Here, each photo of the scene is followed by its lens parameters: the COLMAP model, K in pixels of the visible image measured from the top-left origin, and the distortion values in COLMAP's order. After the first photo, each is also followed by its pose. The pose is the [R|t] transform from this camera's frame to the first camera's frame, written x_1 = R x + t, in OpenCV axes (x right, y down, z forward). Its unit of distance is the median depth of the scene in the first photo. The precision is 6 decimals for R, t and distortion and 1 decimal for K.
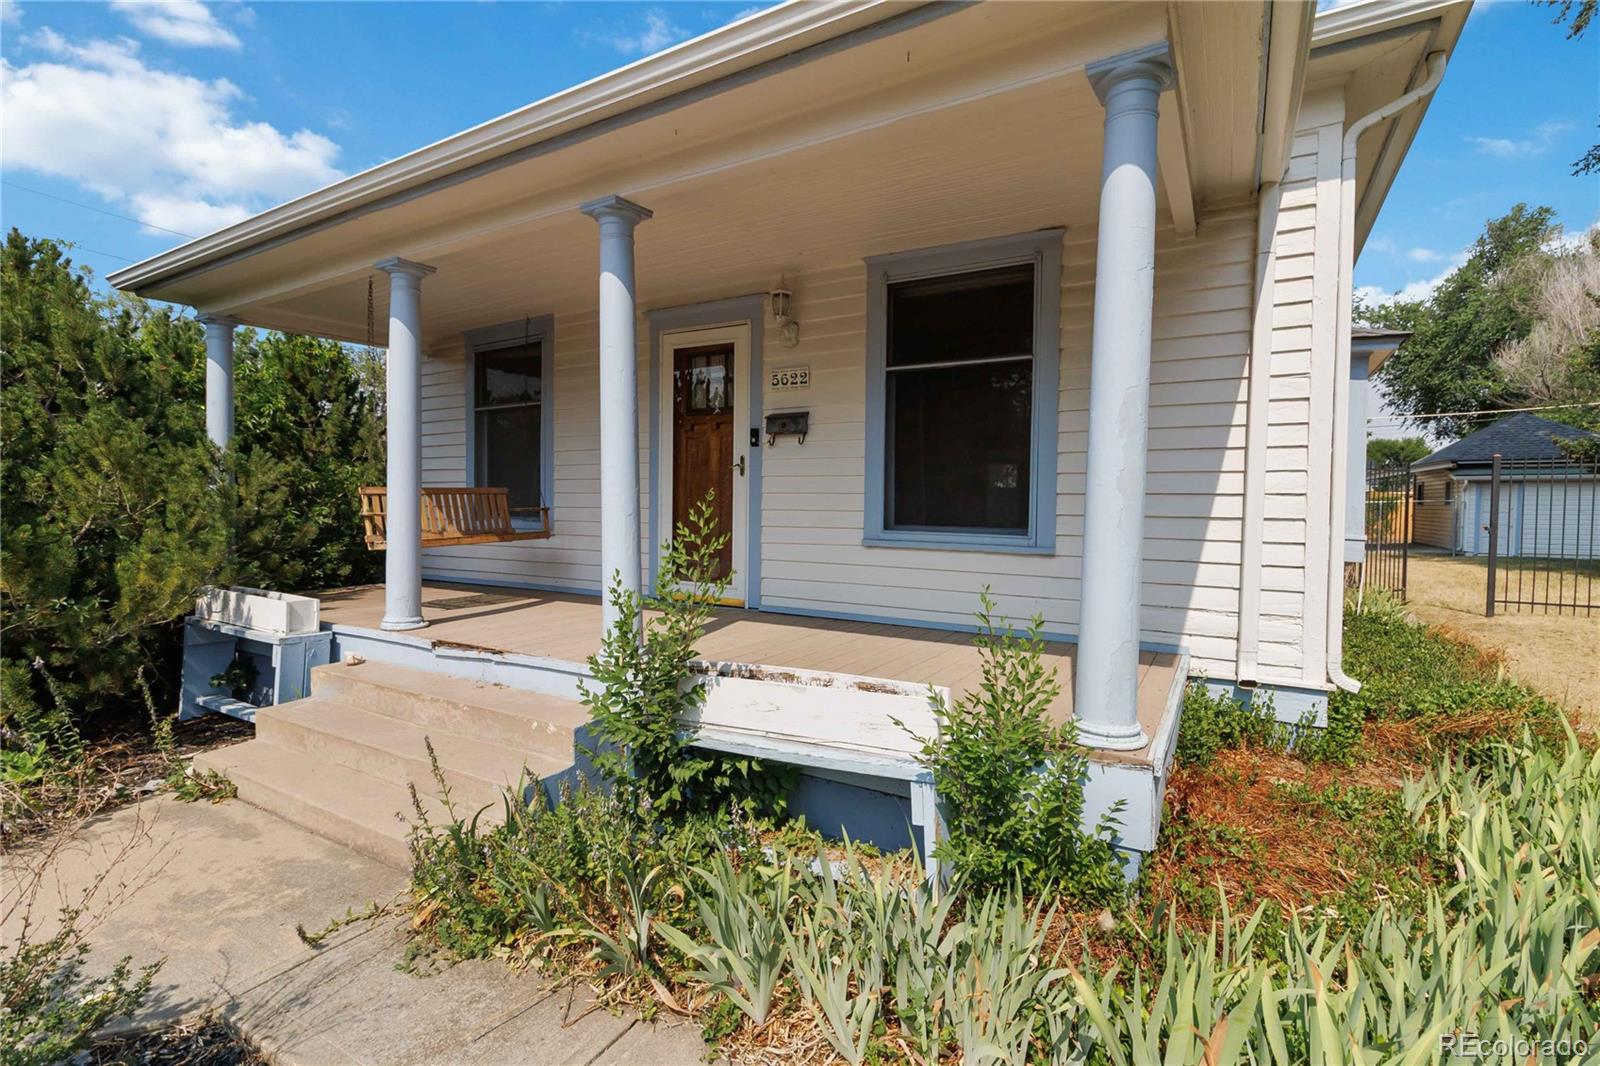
lens RADIAL K [[739.3, 0, 798.9], [0, 739.3, 531.7], [0, 0, 1]] dist [0.001225, 0.000447]
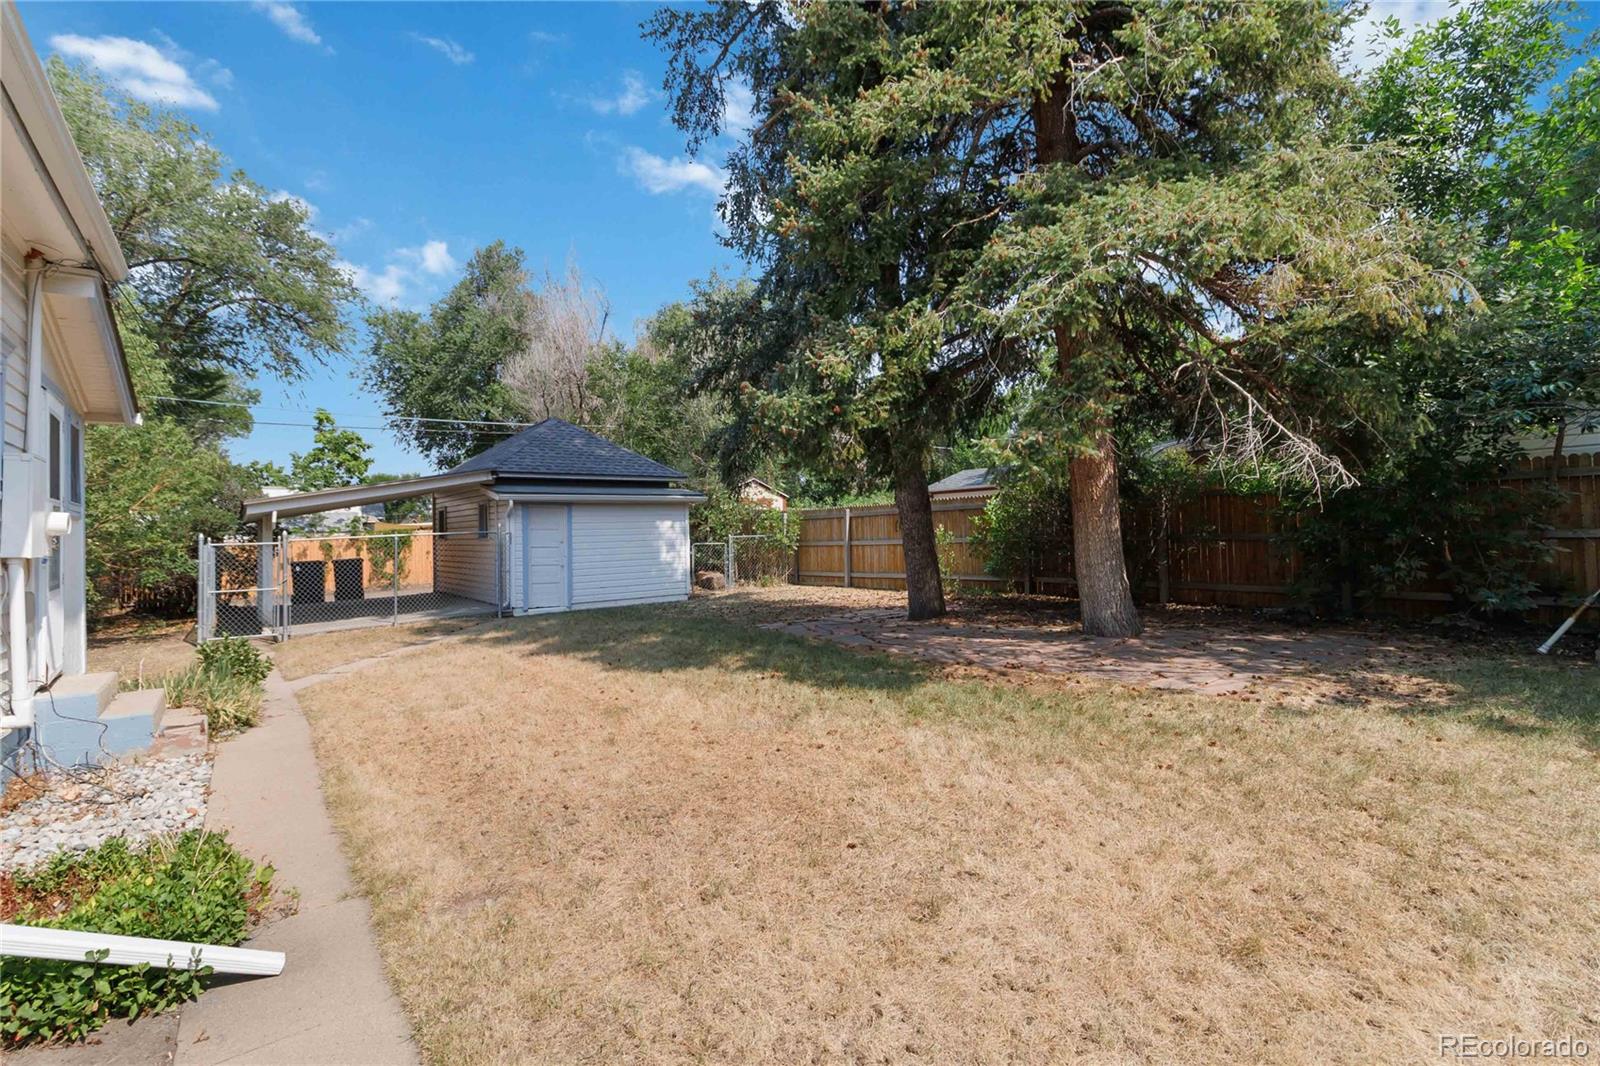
lens RADIAL K [[739.3, 0, 800.7], [0, 739.3, 533.3], [0, 0, 1]] dist [0.001225, 0.000447]
pose [[0.381535, -0.006175, 0.924334, 1.391039], [0.049188, 0.998697, -0.013631, -0.064331], [-0.923045, 0.050667, 0.381341, 1.827869]]
